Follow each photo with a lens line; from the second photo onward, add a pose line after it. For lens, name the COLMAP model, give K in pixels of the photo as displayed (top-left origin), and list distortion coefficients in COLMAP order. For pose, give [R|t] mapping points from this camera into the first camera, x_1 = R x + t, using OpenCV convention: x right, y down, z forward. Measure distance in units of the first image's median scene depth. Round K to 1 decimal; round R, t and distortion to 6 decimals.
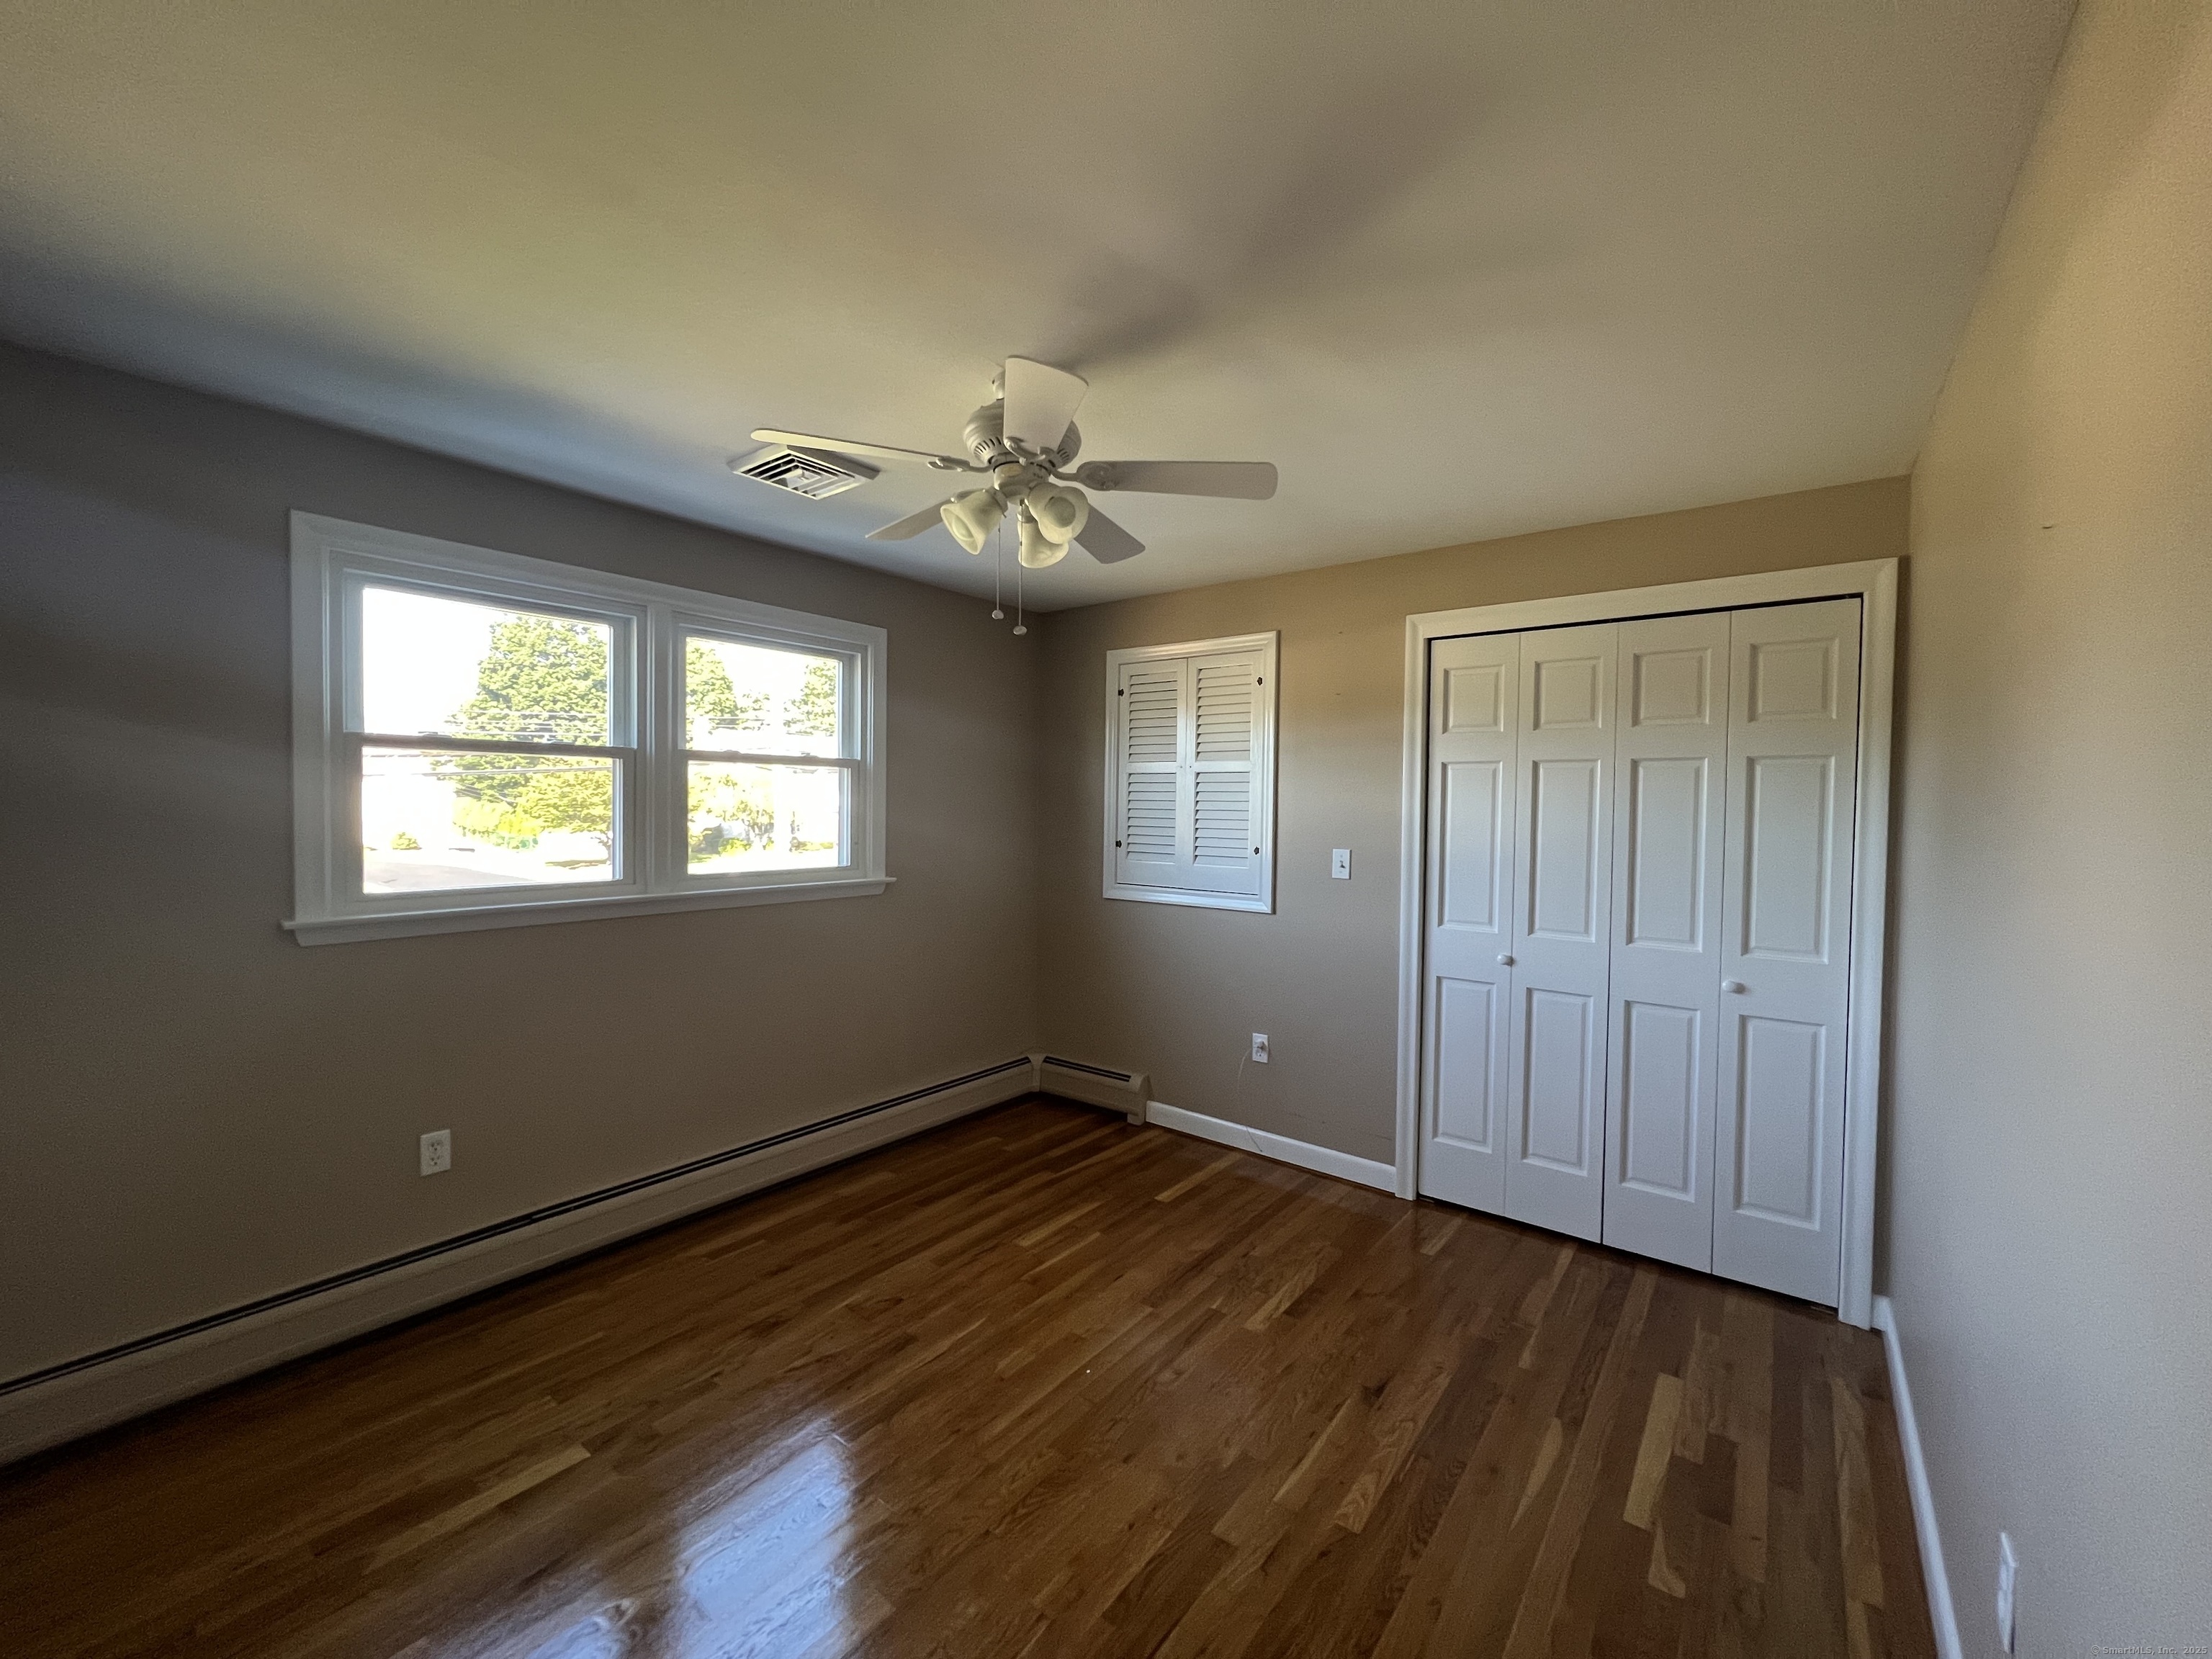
lens RADIAL K [[884.7, 0, 1106.0], [0, 884.7, 829.5], [0, 0, 1]] dist [-0.014133, -0.000135]
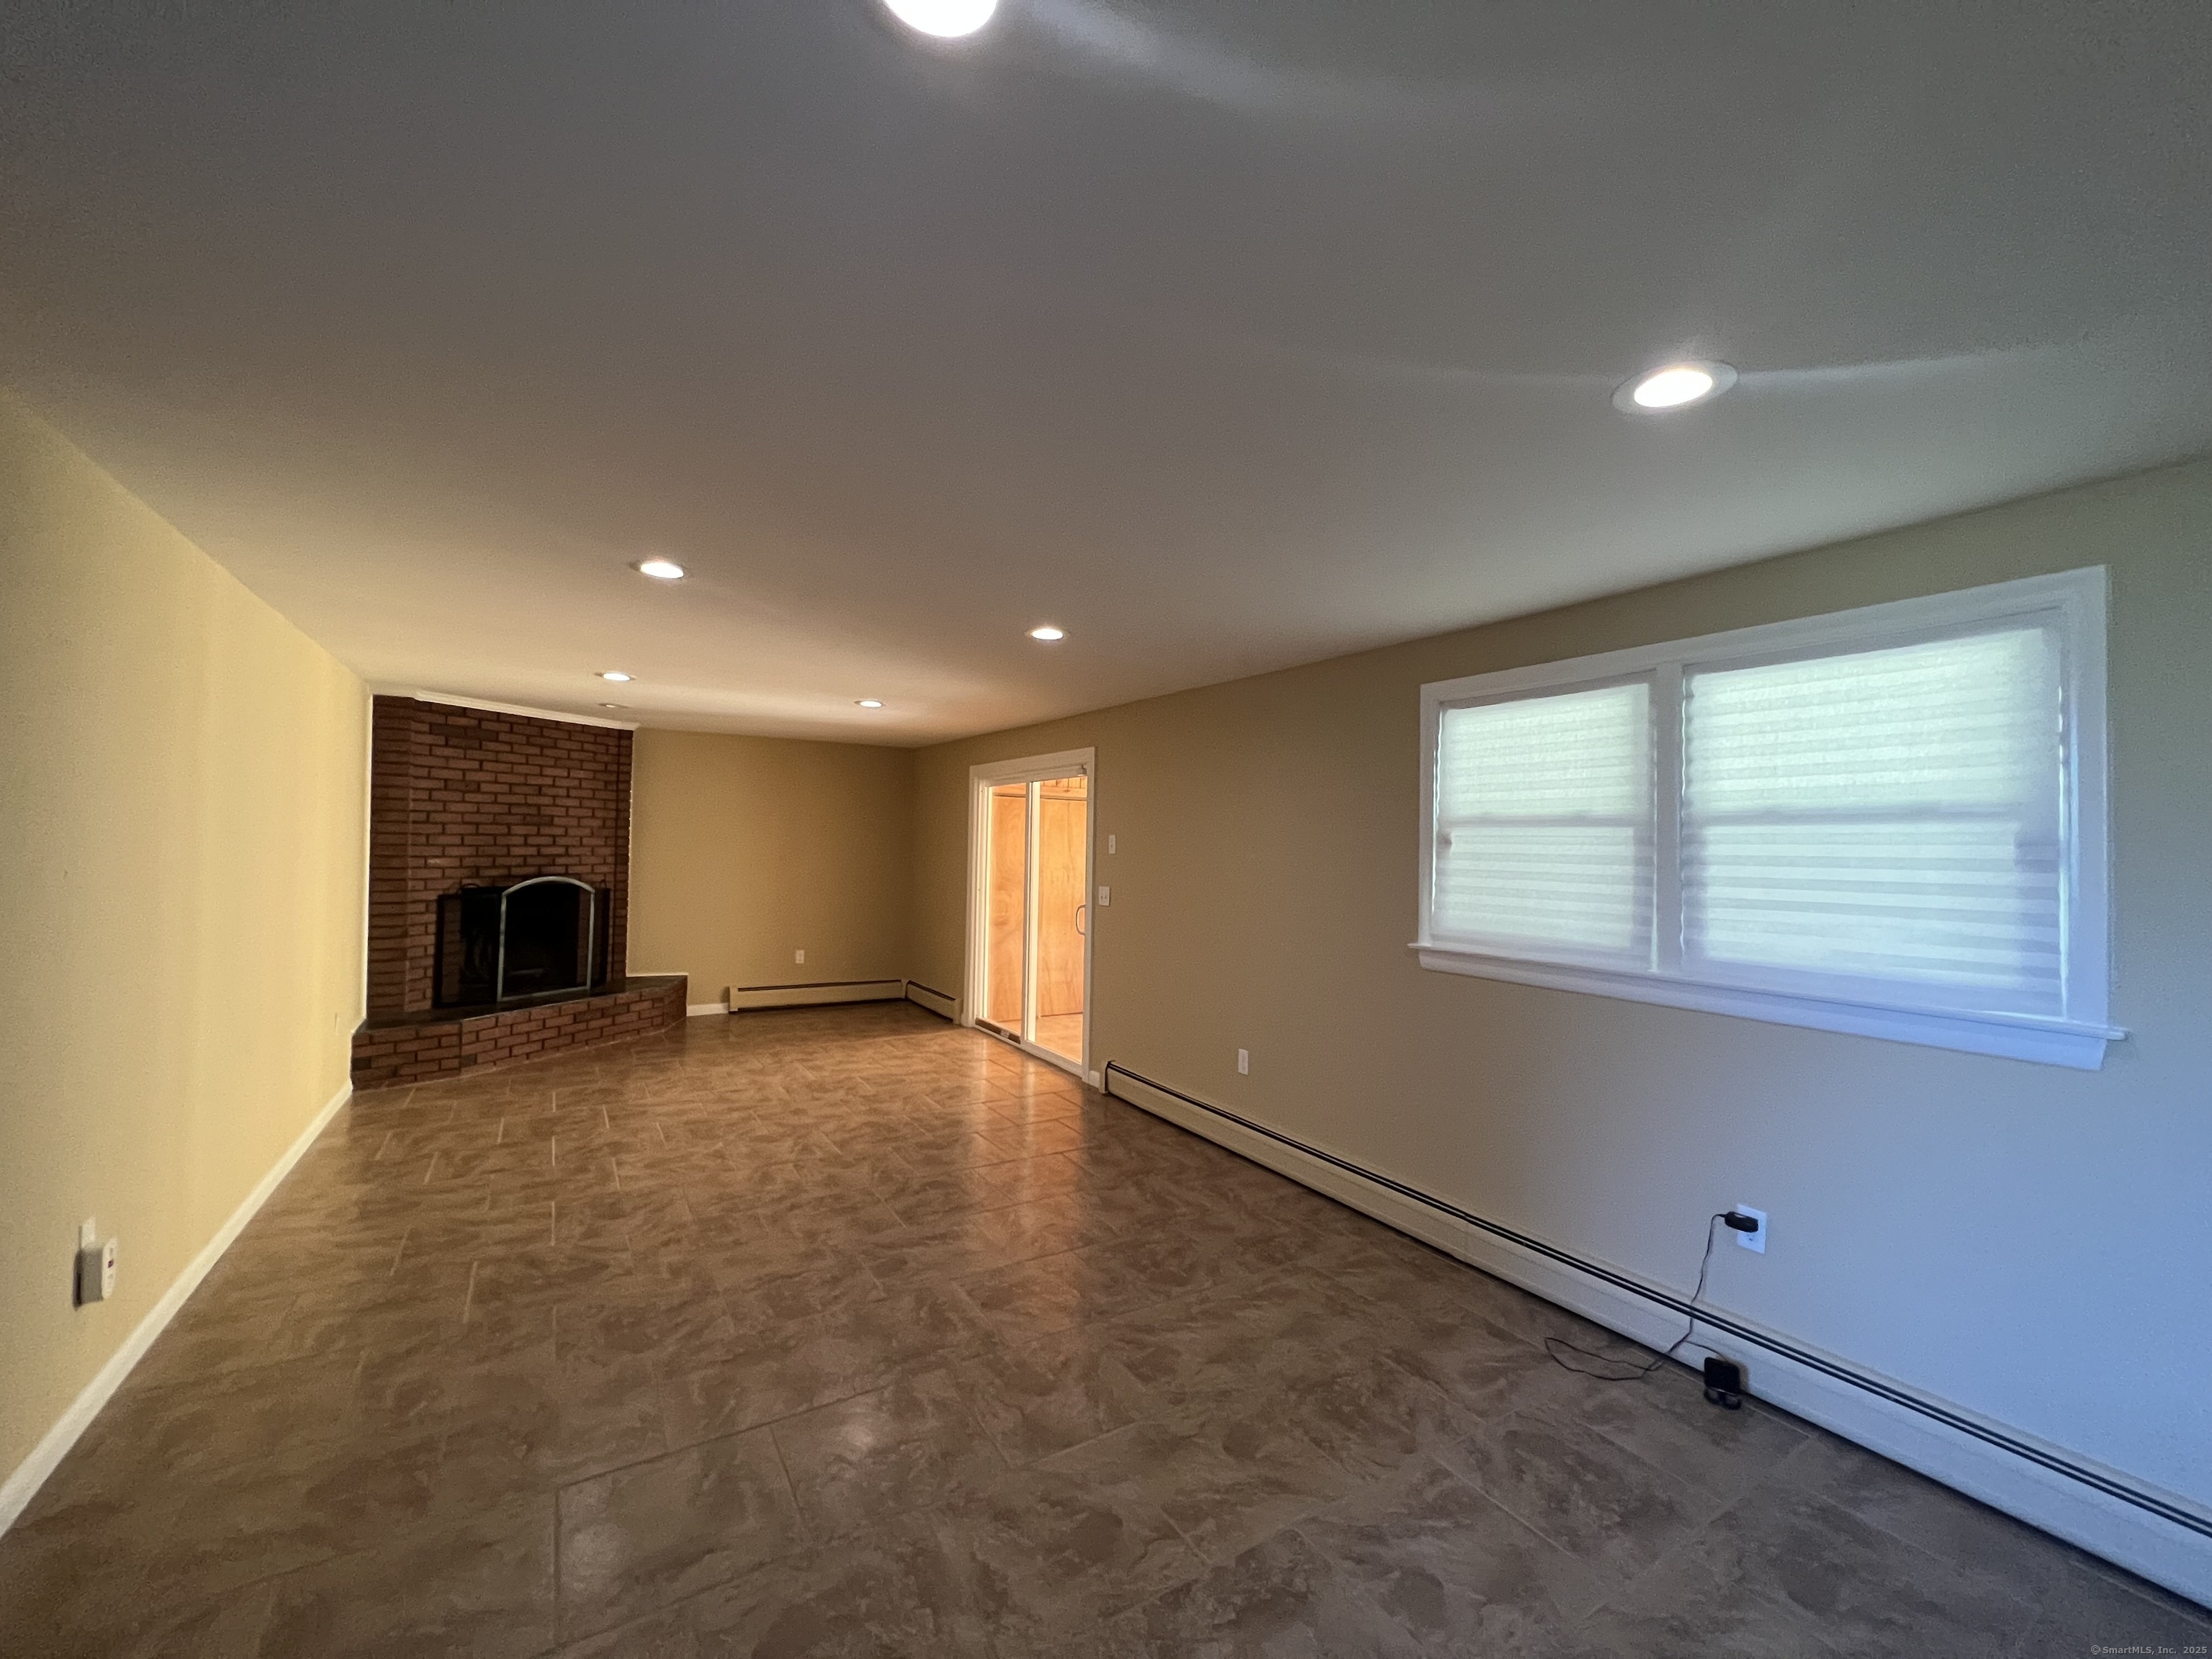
lens RADIAL K [[884.7, 0, 1106.0], [0, 884.7, 829.5], [0, 0, 1]] dist [-0.014133, -0.000135]
pose [[-0.349656, -0.058649, -0.935041, 0.482627], [-0.069582, 0.996908, -0.036510, -0.001769], [0.934291, 0.052296, -0.352656, 0.660699]]
